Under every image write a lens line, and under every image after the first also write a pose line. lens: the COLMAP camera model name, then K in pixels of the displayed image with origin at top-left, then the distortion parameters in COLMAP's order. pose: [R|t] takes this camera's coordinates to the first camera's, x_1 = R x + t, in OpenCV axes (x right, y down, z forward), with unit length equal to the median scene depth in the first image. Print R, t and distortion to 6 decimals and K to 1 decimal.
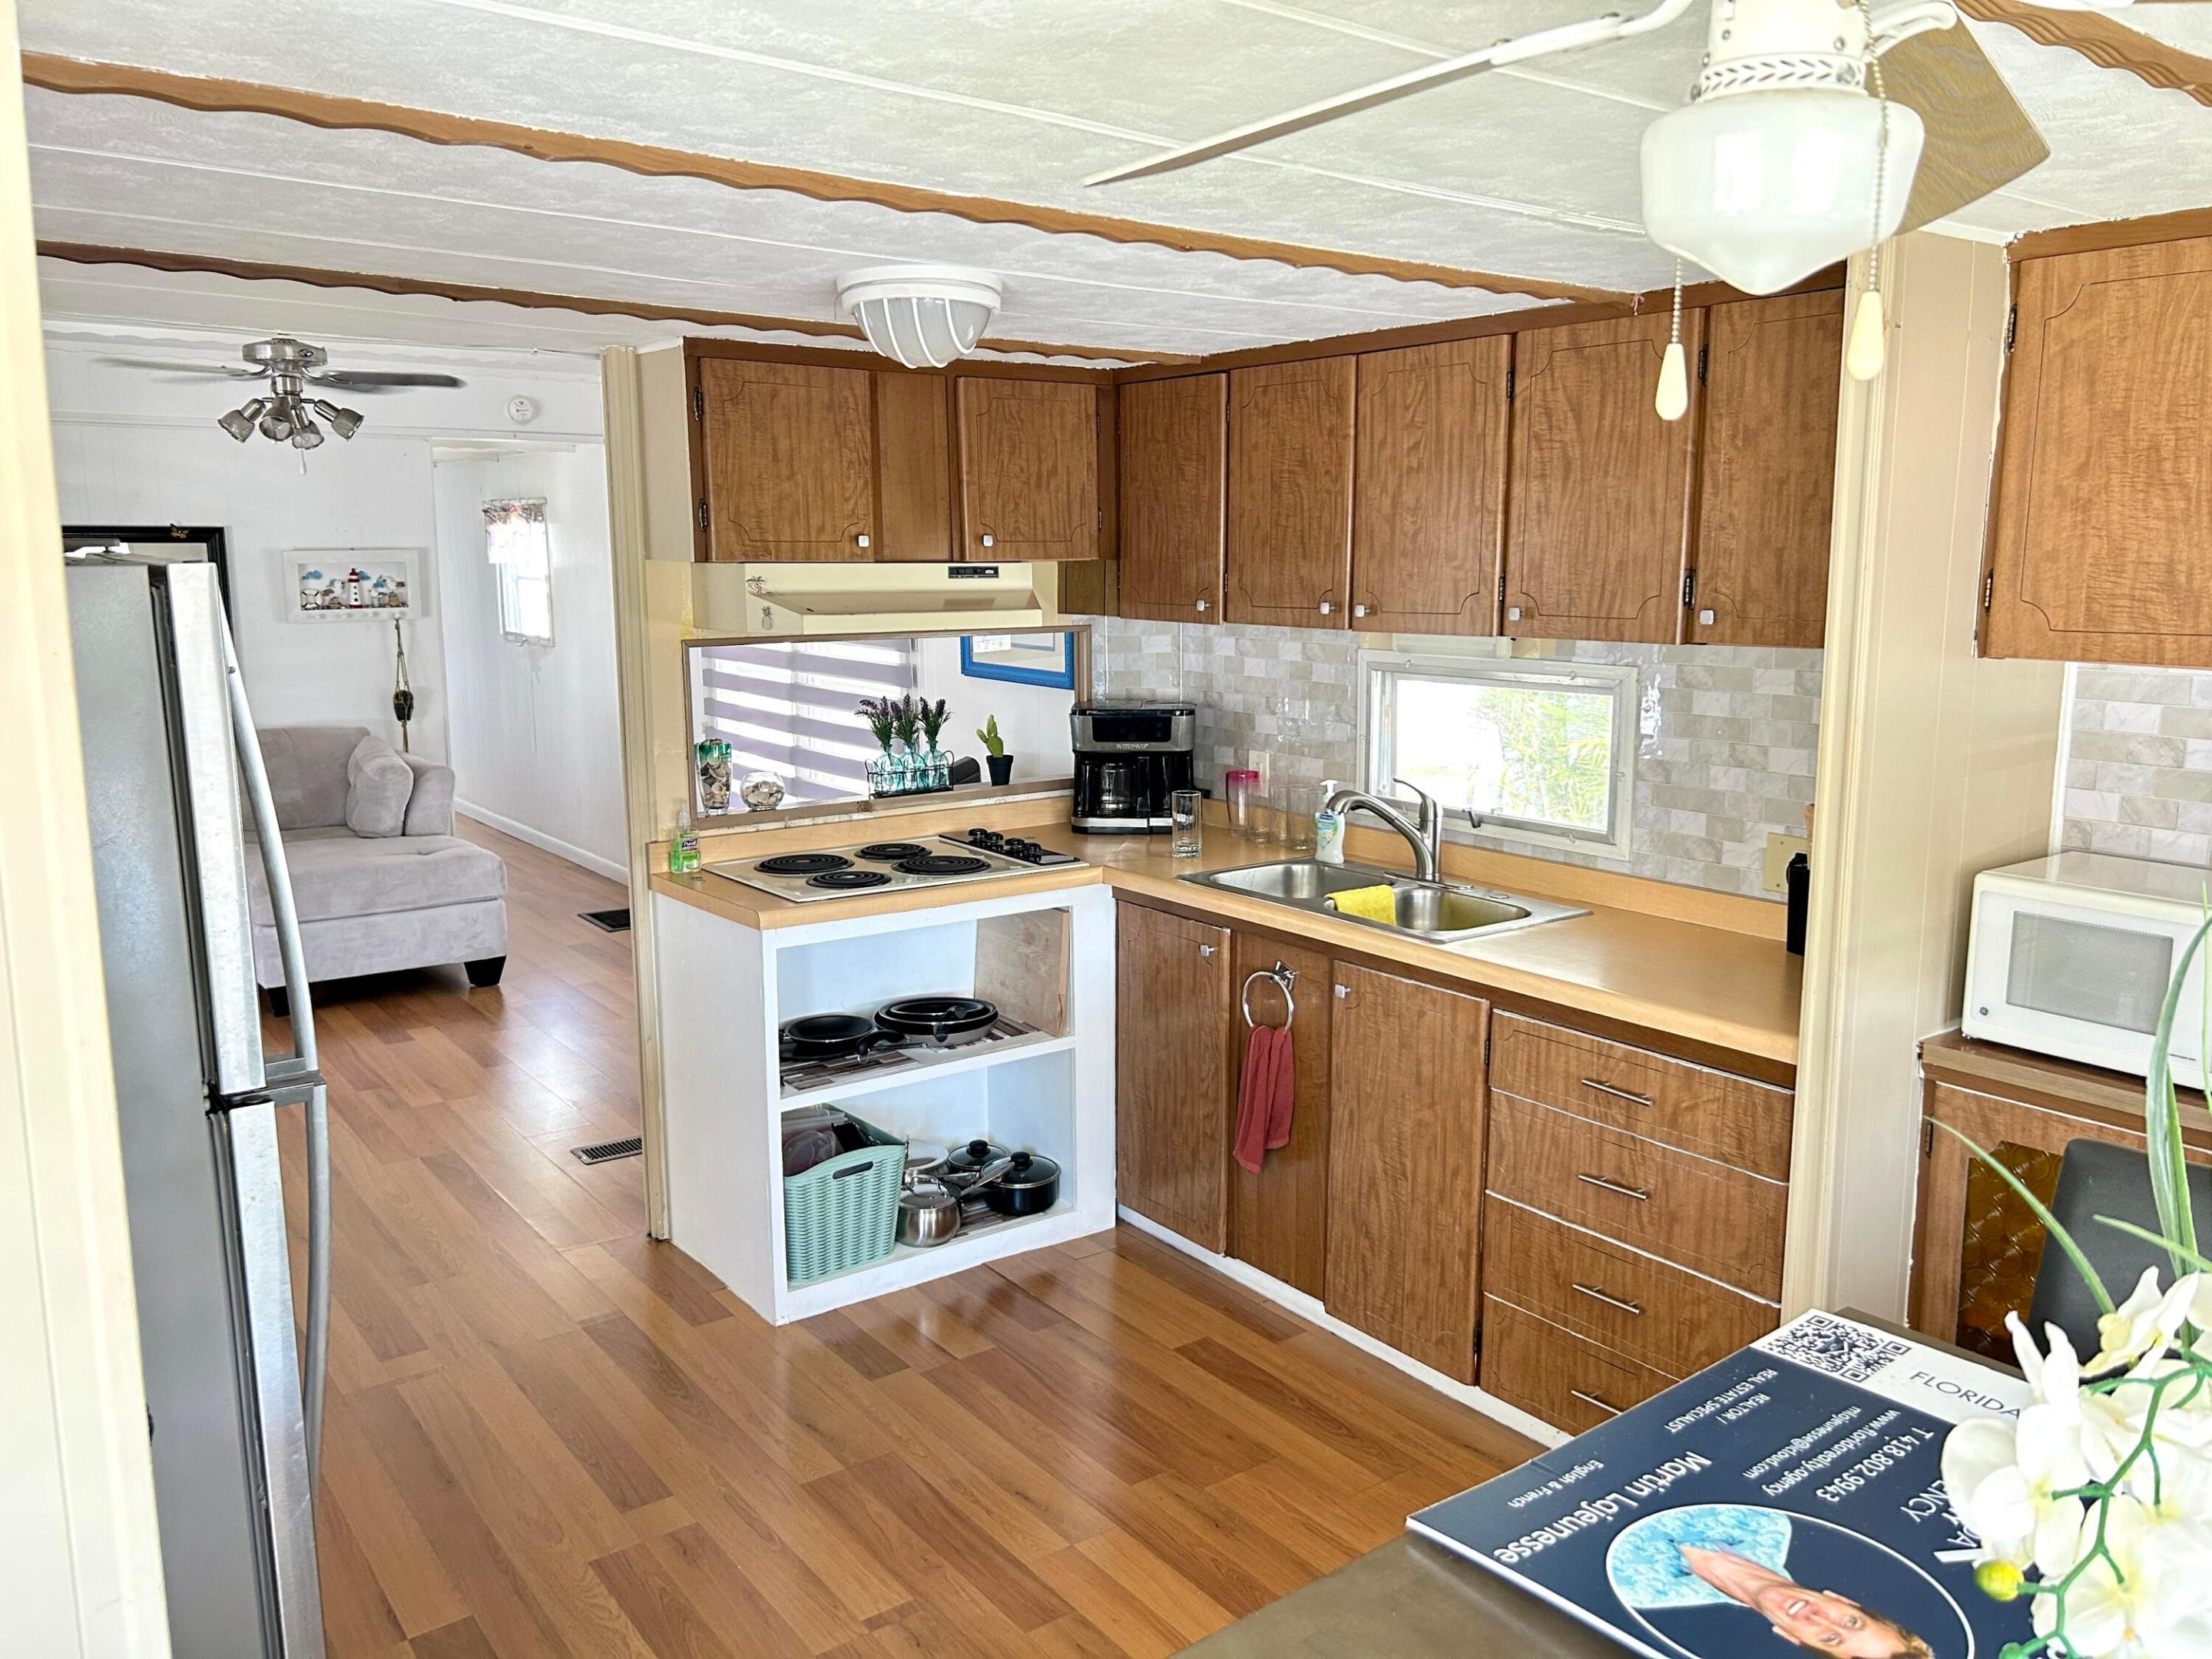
lens RADIAL K [[1664.2, 0, 1123.7], [0, 1664.2, 823.9], [0, 0, 1]] dist [0.045868, -0.059871]
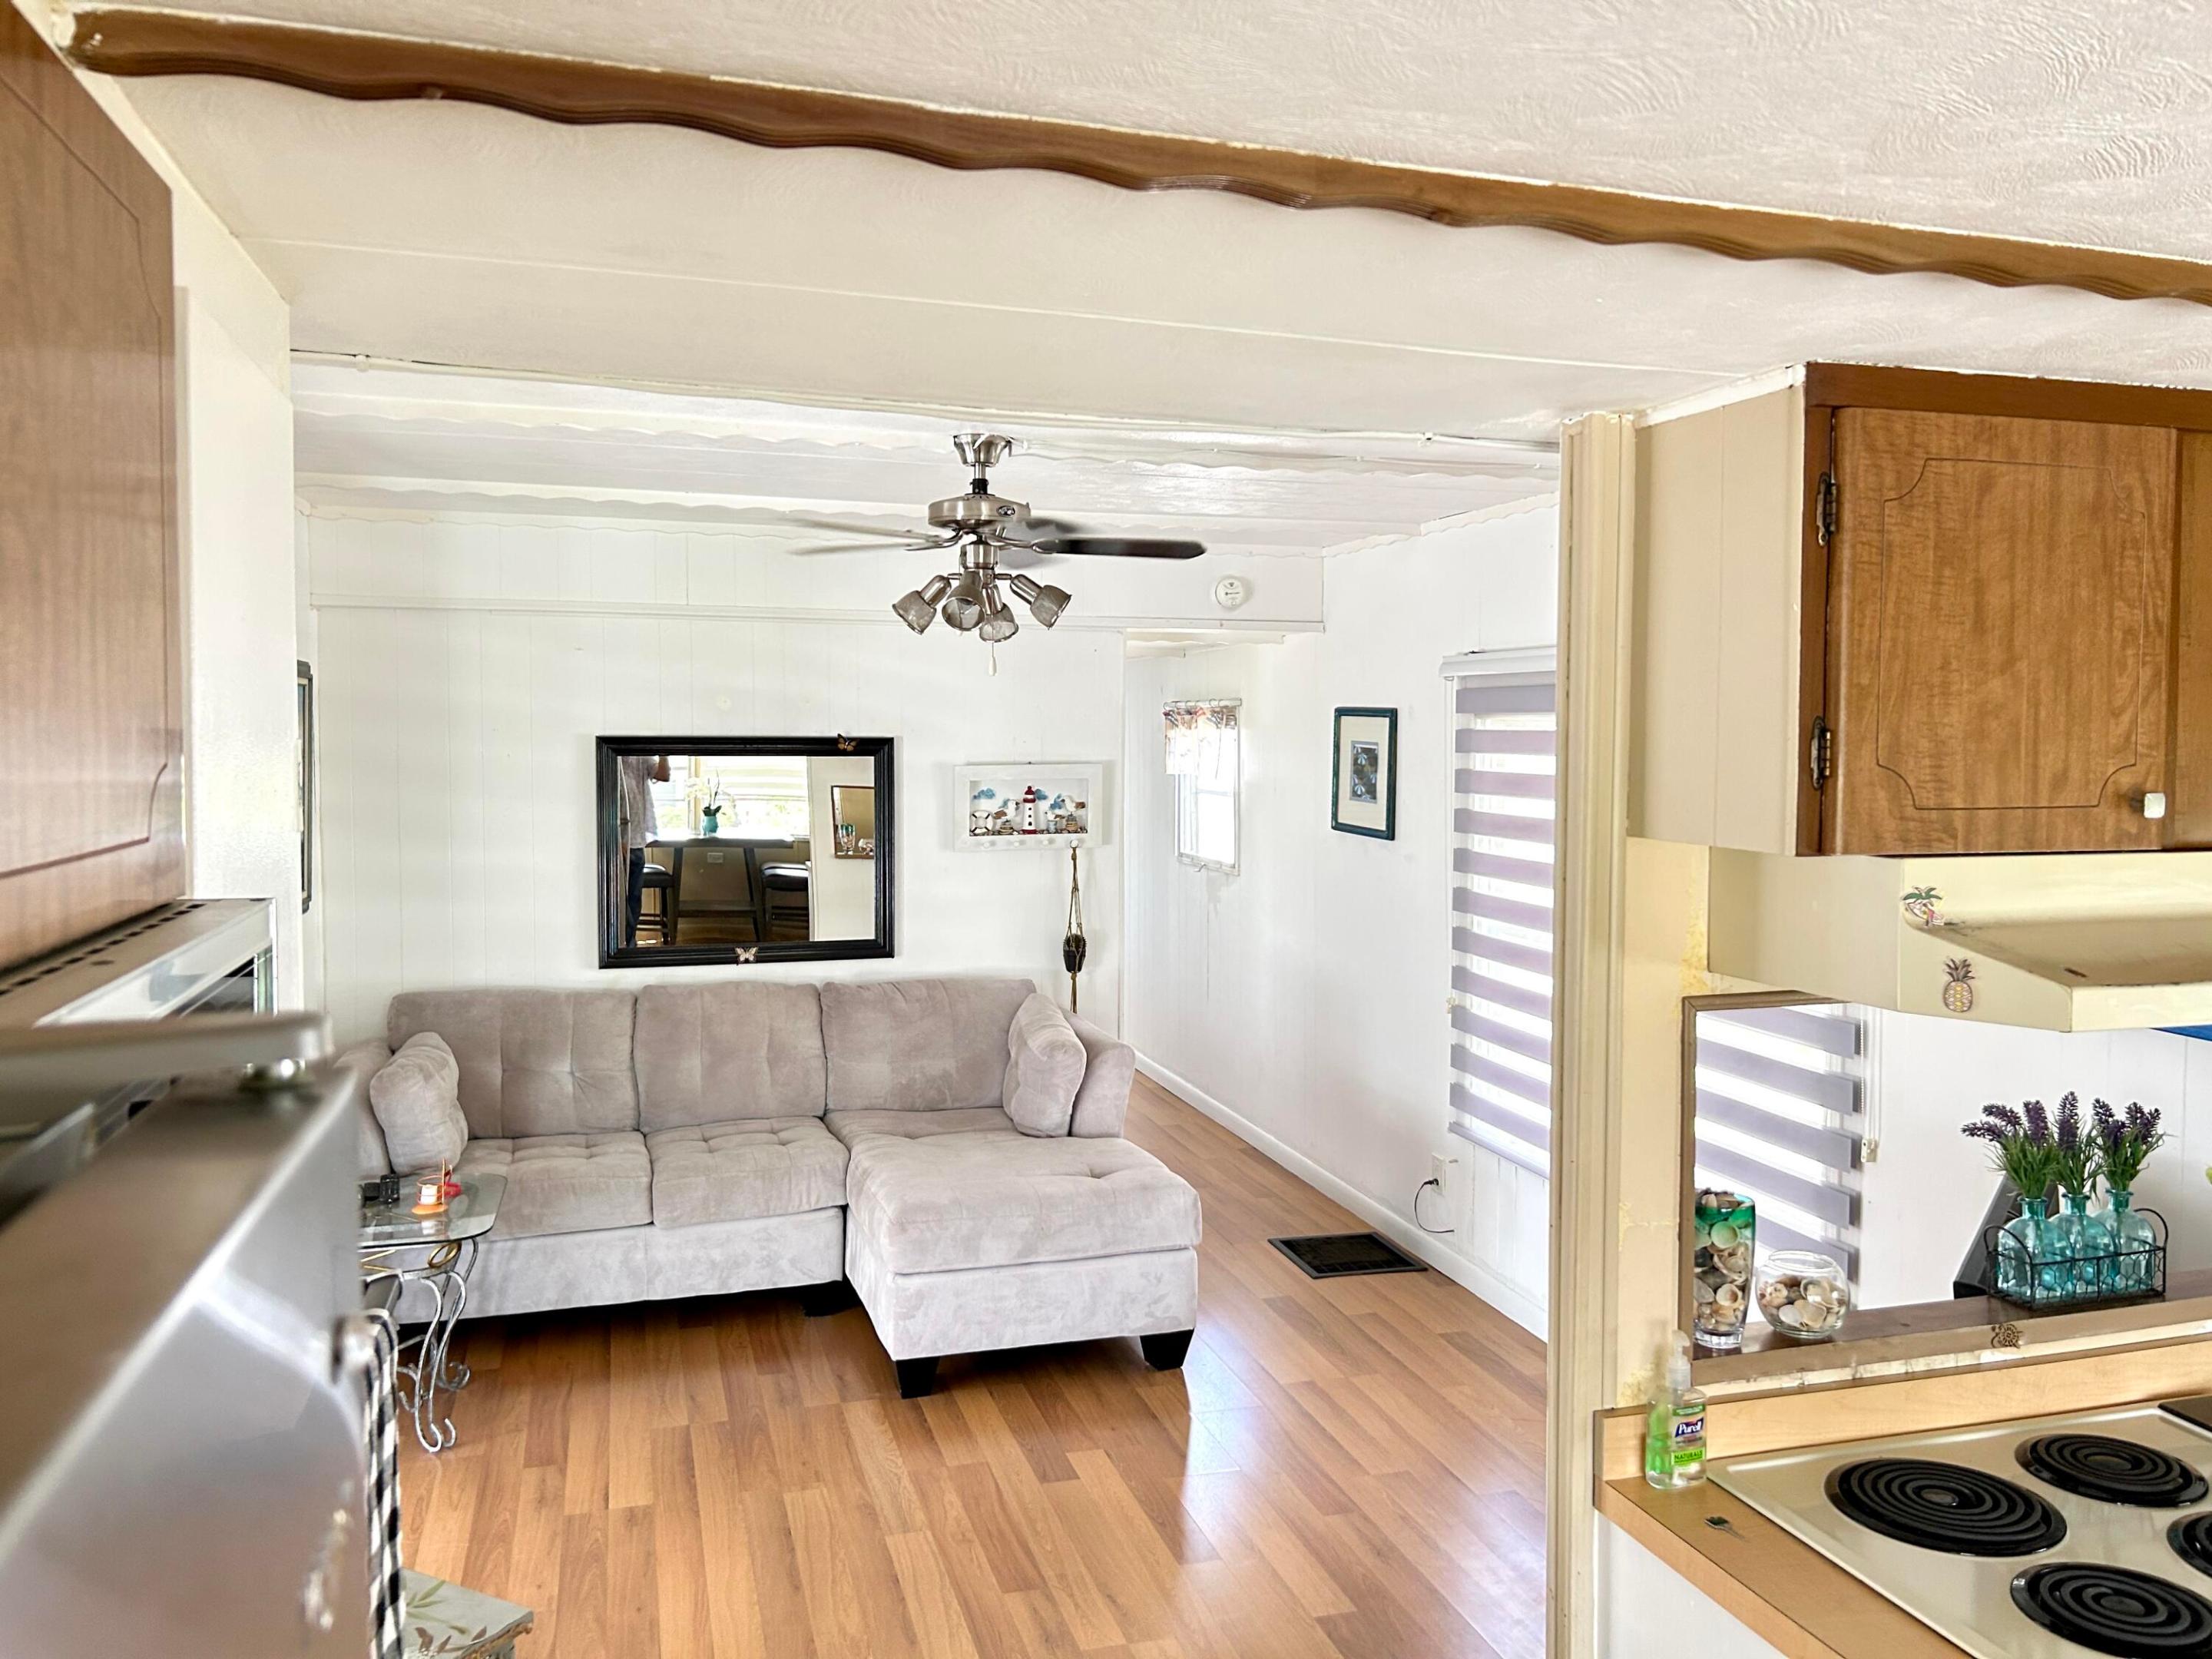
lens RADIAL K [[1668.9, 0, 1133.2], [0, 1668.9, 819.6], [0, 0, 1]] dist [0.027297, -0.035529]
pose [[0.939624, 0.018787, -0.341693, -0.179013], [-0.057930, 0.992814, -0.104716, -0.072472], [0.337270, 0.118188, 0.933960, 0.345164]]
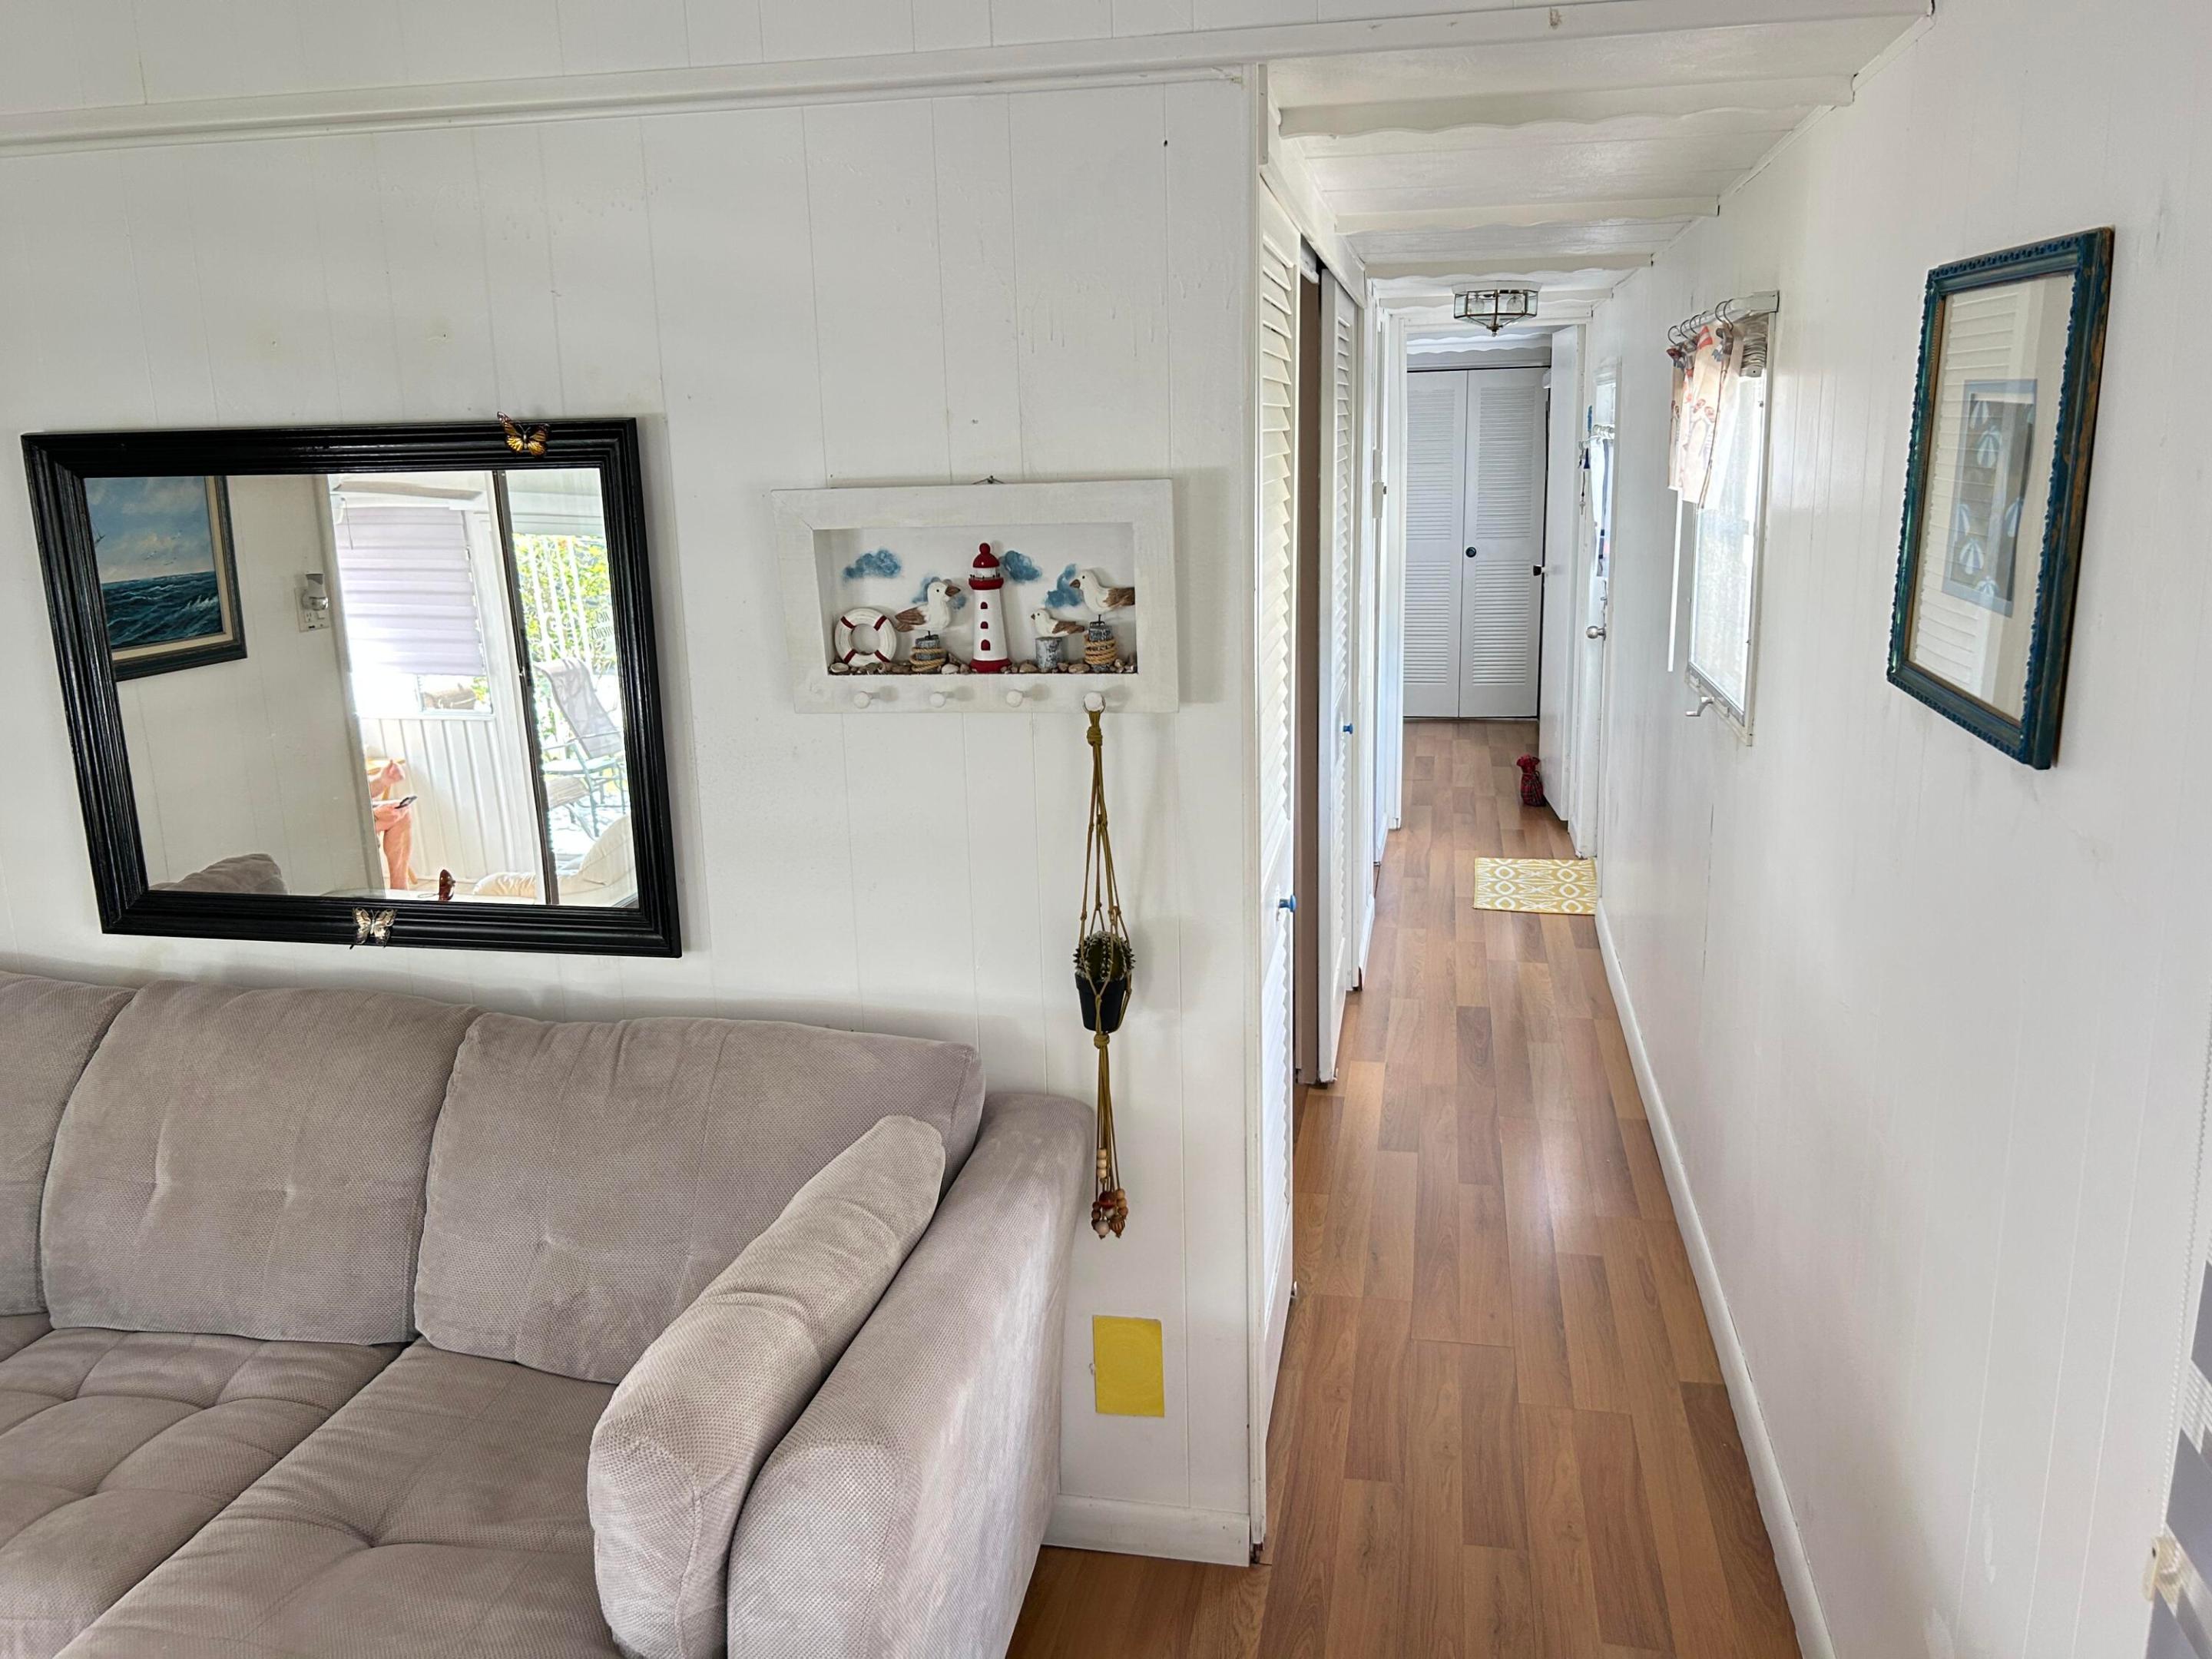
lens RADIAL K [[1737.0, 0, 1107.0], [0, 1737.0, 828.2], [0, 0, 1]] dist [0.086742, 0.001023]
pose [[0.664611, 0.144327, -0.733118, -0.273162], [-0.103308, 0.989493, 0.101145, -0.185025], [0.740013, 0.008515, 0.672539, 1.094362]]
